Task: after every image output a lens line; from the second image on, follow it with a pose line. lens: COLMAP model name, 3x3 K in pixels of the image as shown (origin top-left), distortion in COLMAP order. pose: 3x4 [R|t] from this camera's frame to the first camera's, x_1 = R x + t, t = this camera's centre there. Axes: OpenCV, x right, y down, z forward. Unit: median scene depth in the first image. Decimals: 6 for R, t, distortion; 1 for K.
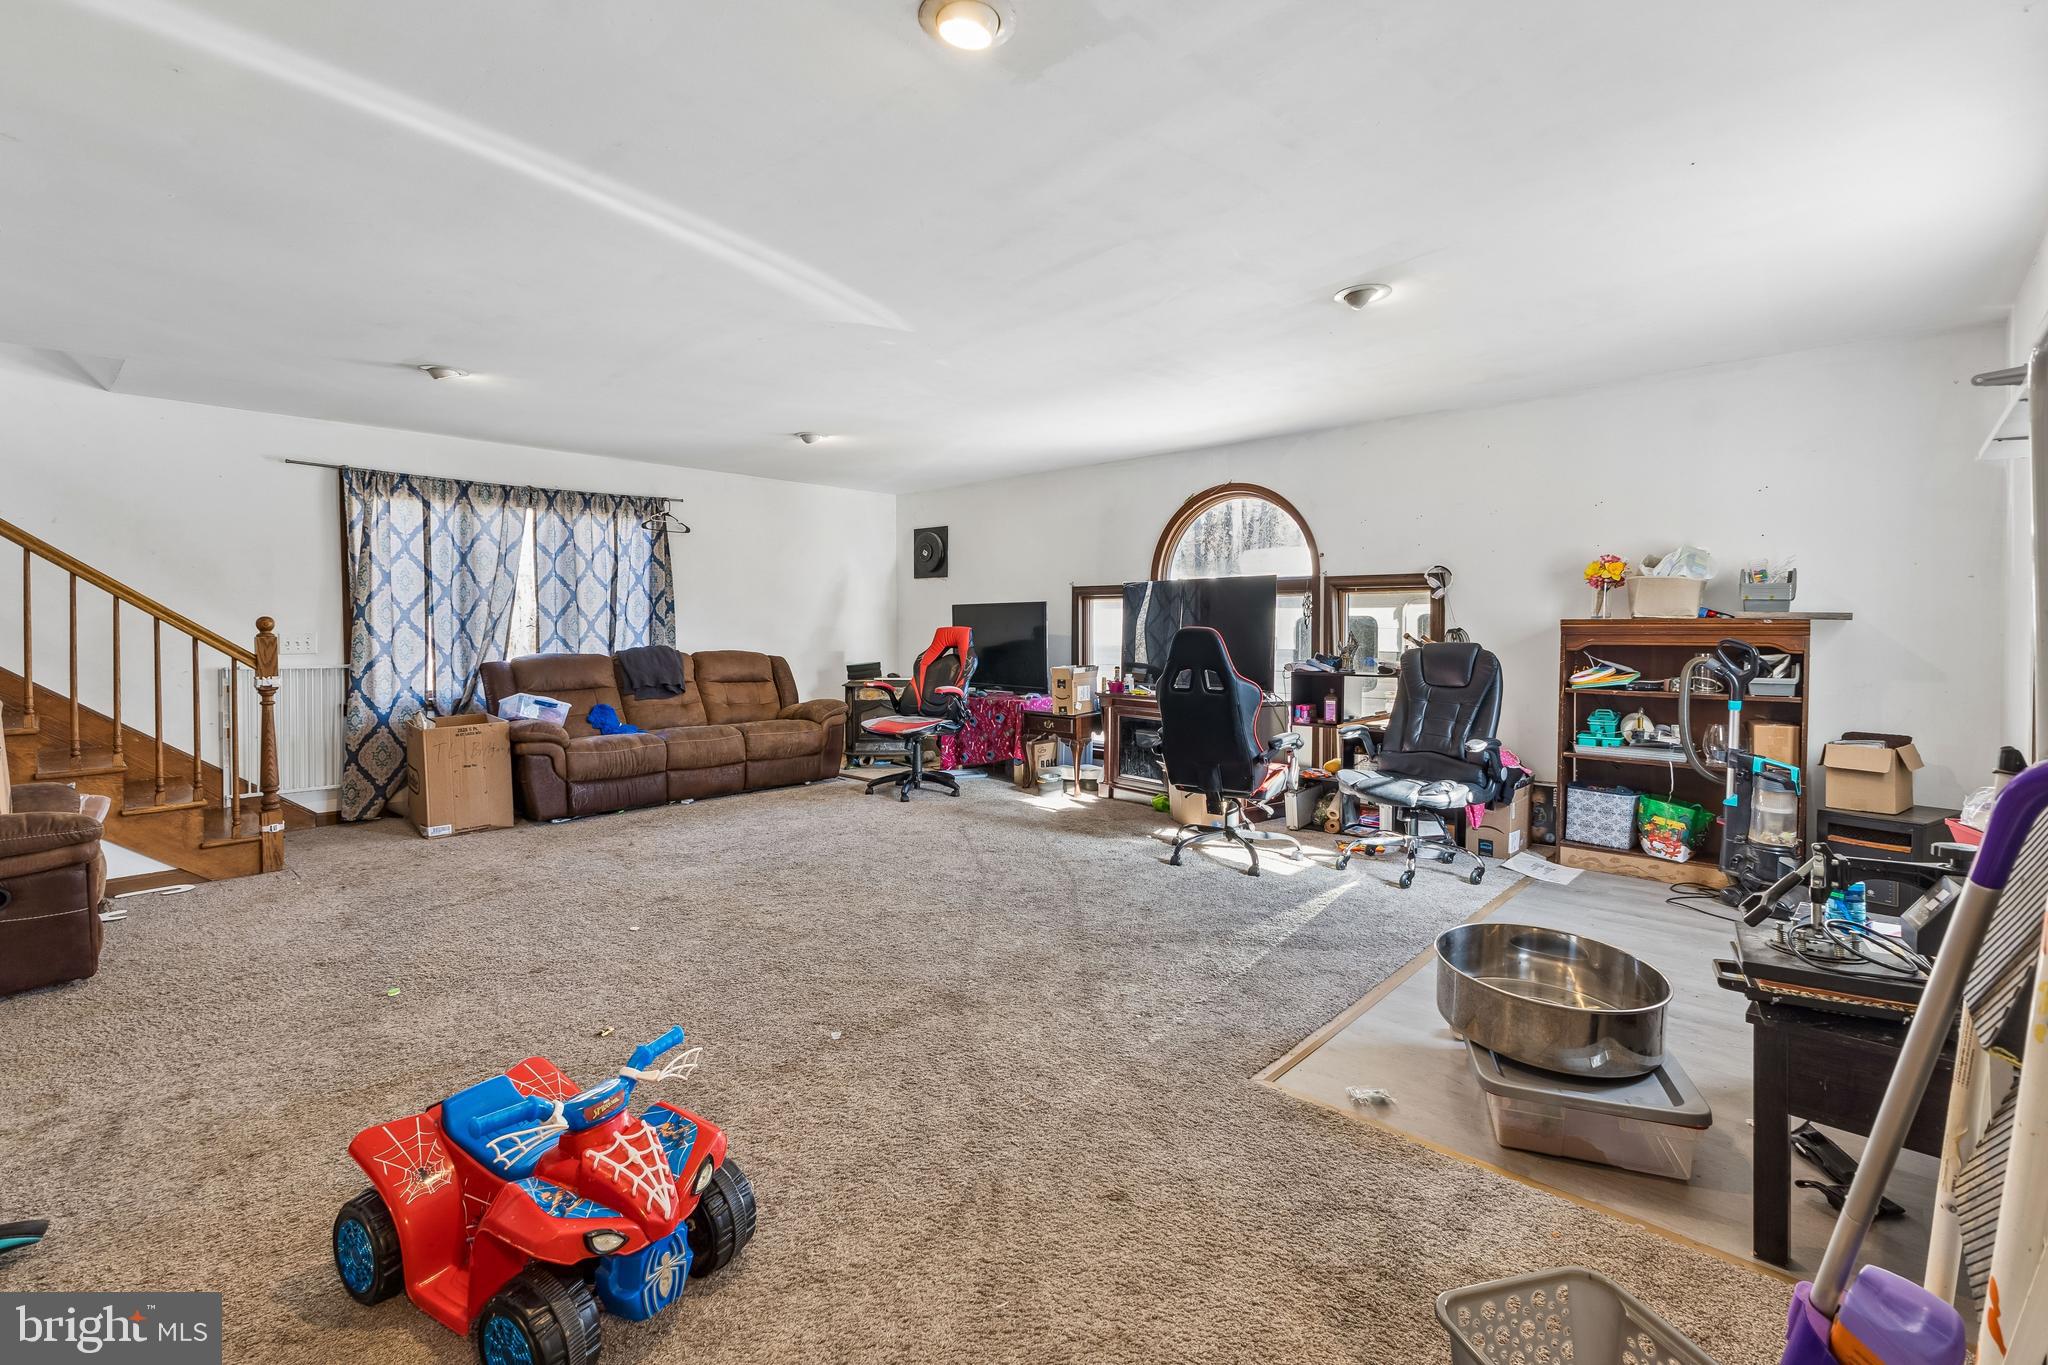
lens RADIAL K [[900.2, 0, 1015.1], [0, 900.2, 638.5], [0, 0, 1]] dist [0.006919, -0.000989]
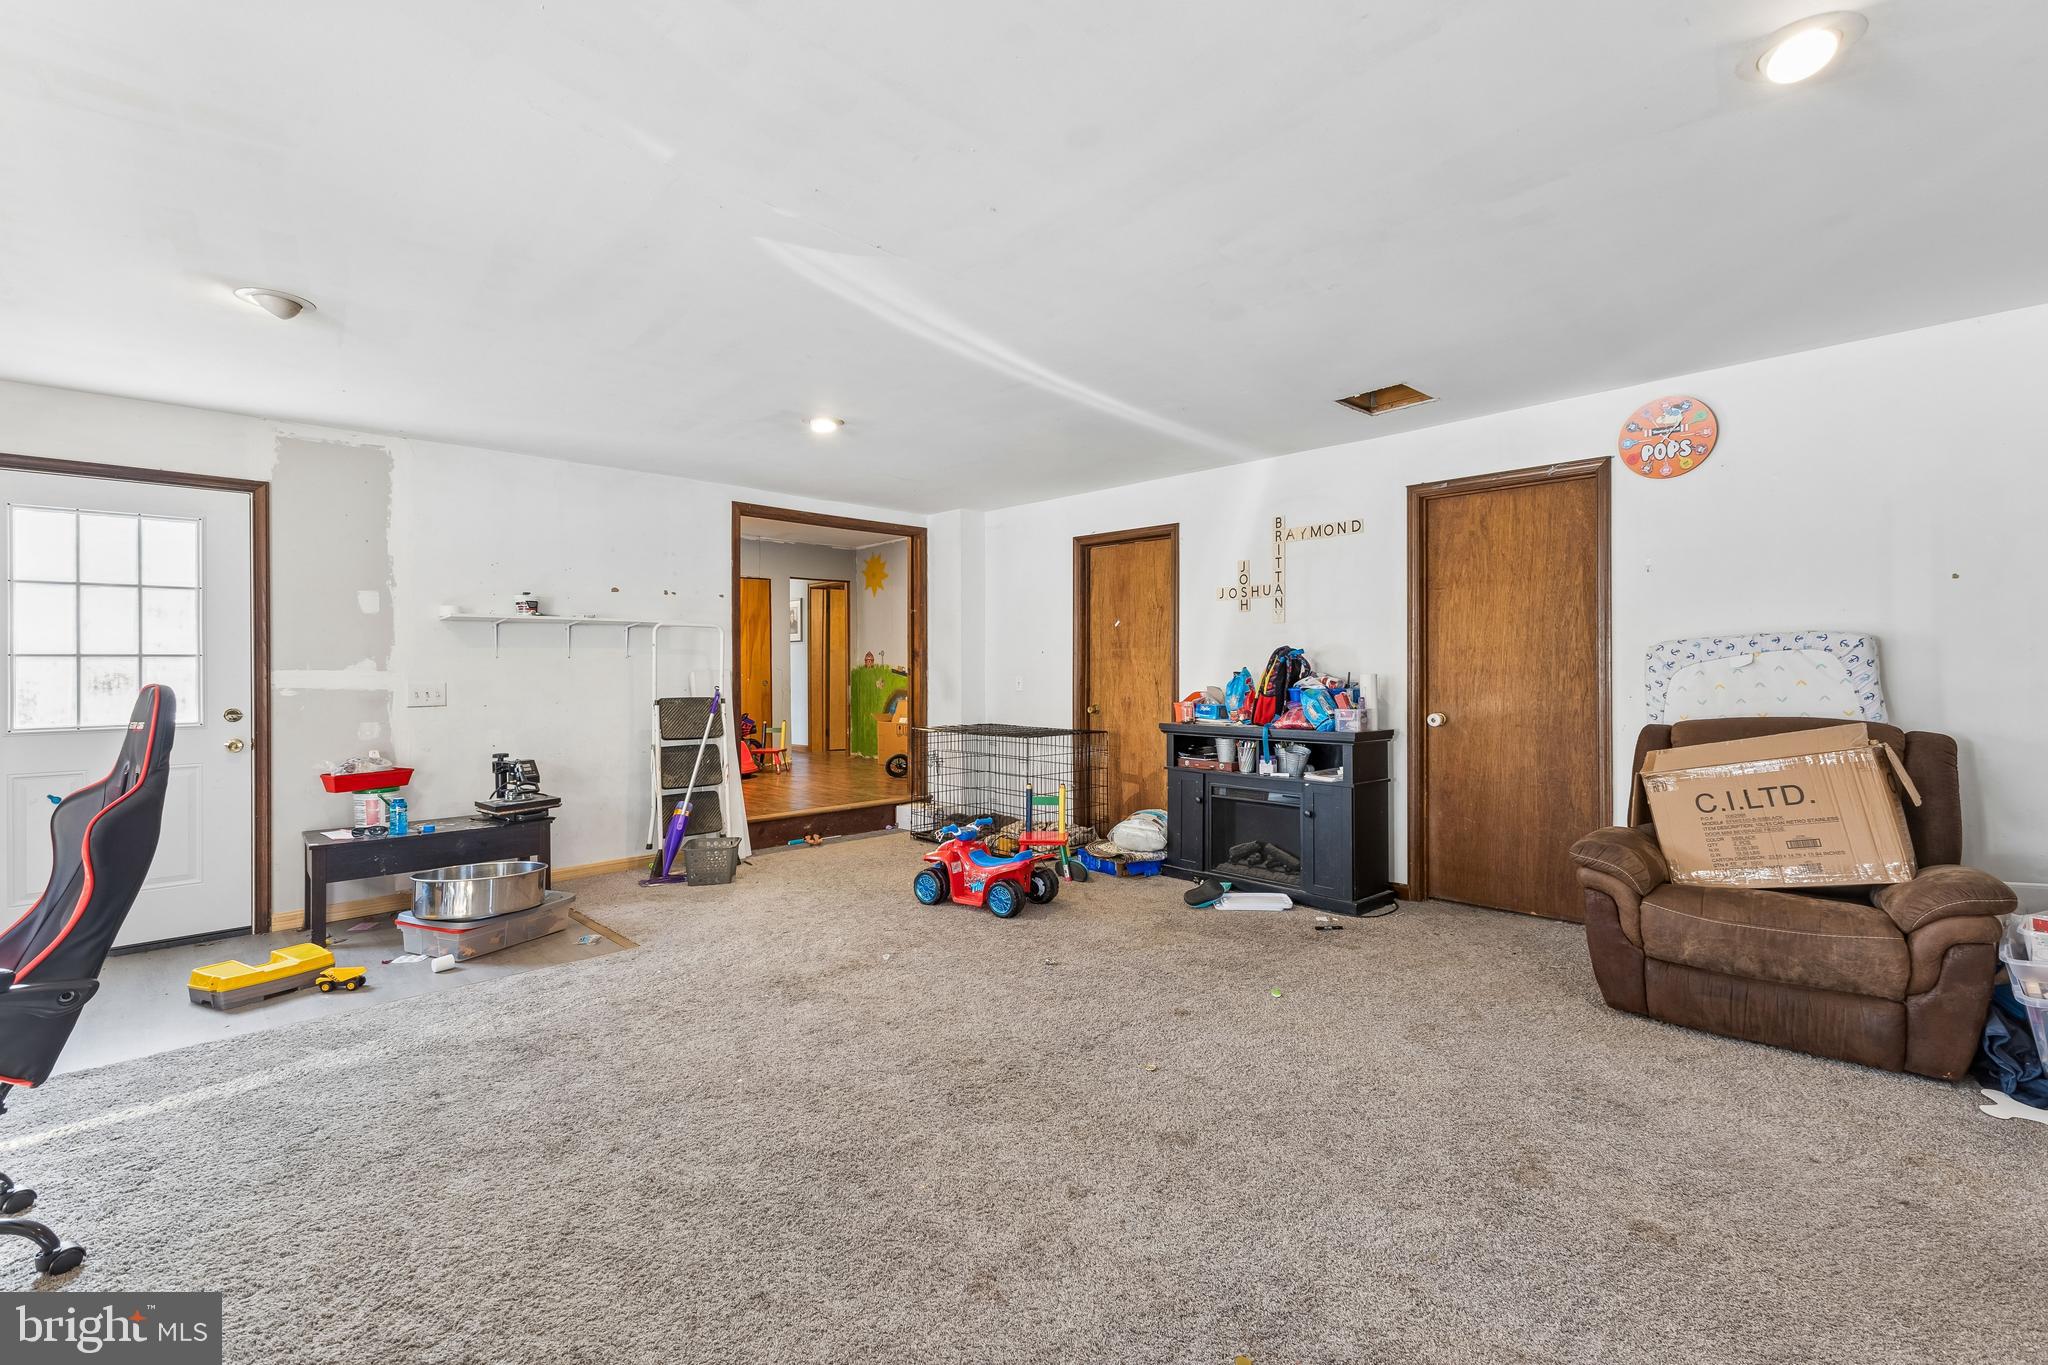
lens RADIAL K [[877.5, 0, 1024.0], [0, 877.5, 682.5], [0, 0, 1]] dist [0.002358, -0.000116]
pose [[-0.999411, 0.013800, 0.031406, -0.195131], [0.014669, 0.999512, 0.027580, -0.015524], [-0.031010, 0.028024, -0.999126, 0.987925]]
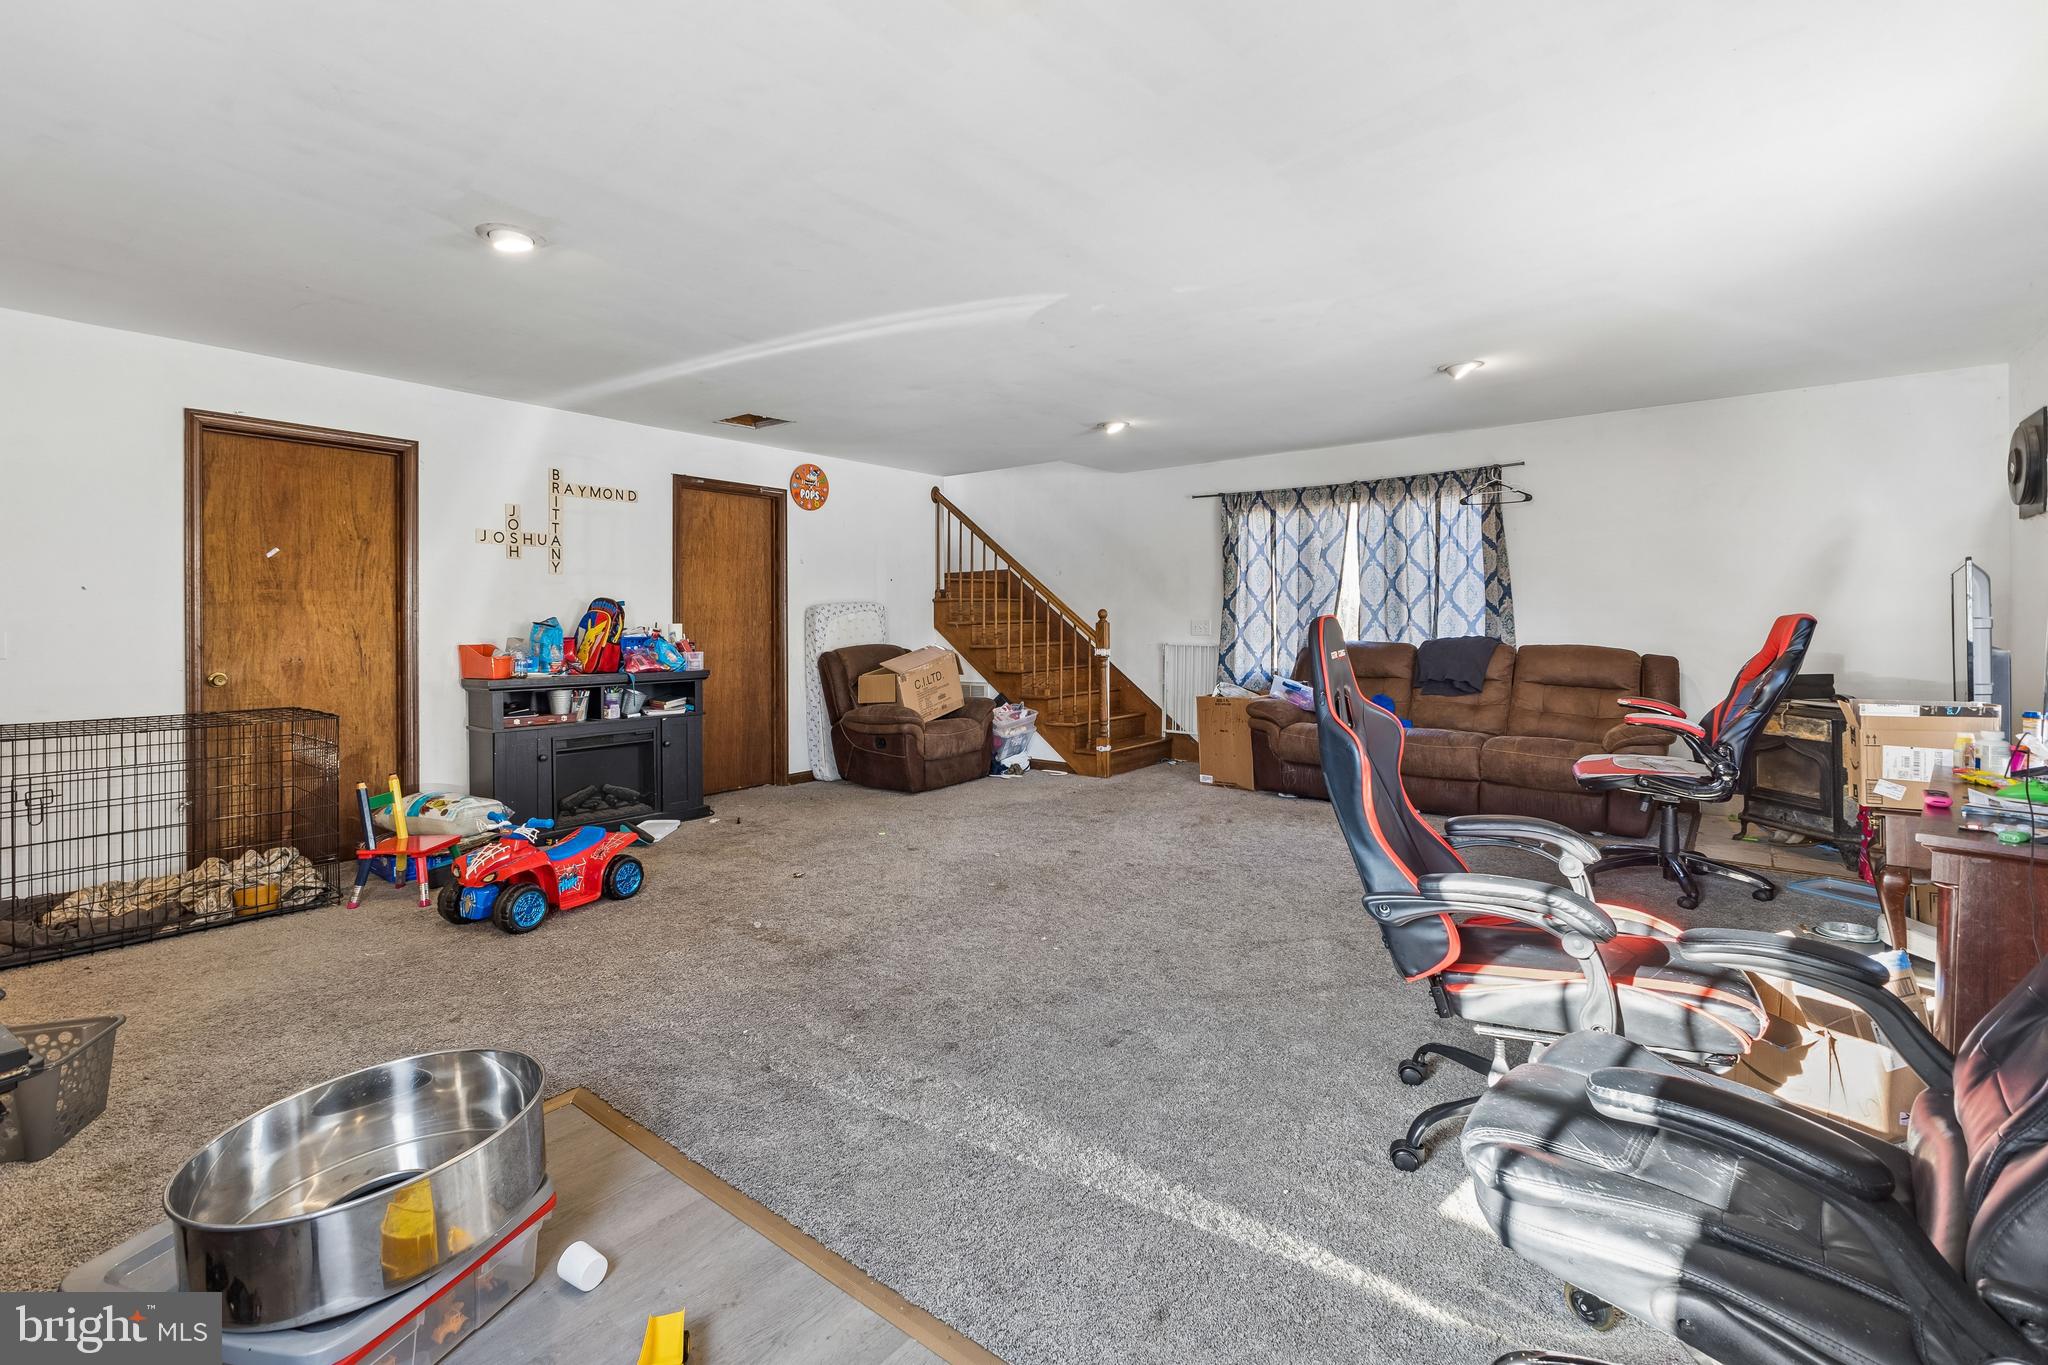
lens RADIAL K [[900.2, 0, 1015.1], [0, 900.2, 638.5], [0, 0, 1]] dist [0.006919, -0.000989]
pose [[0.090591, 0.026167, -0.995544, 0.477412], [-0.008211, 0.999640, 0.025527, -0.009486], [0.995854, 0.005862, 0.090773, 0.515611]]
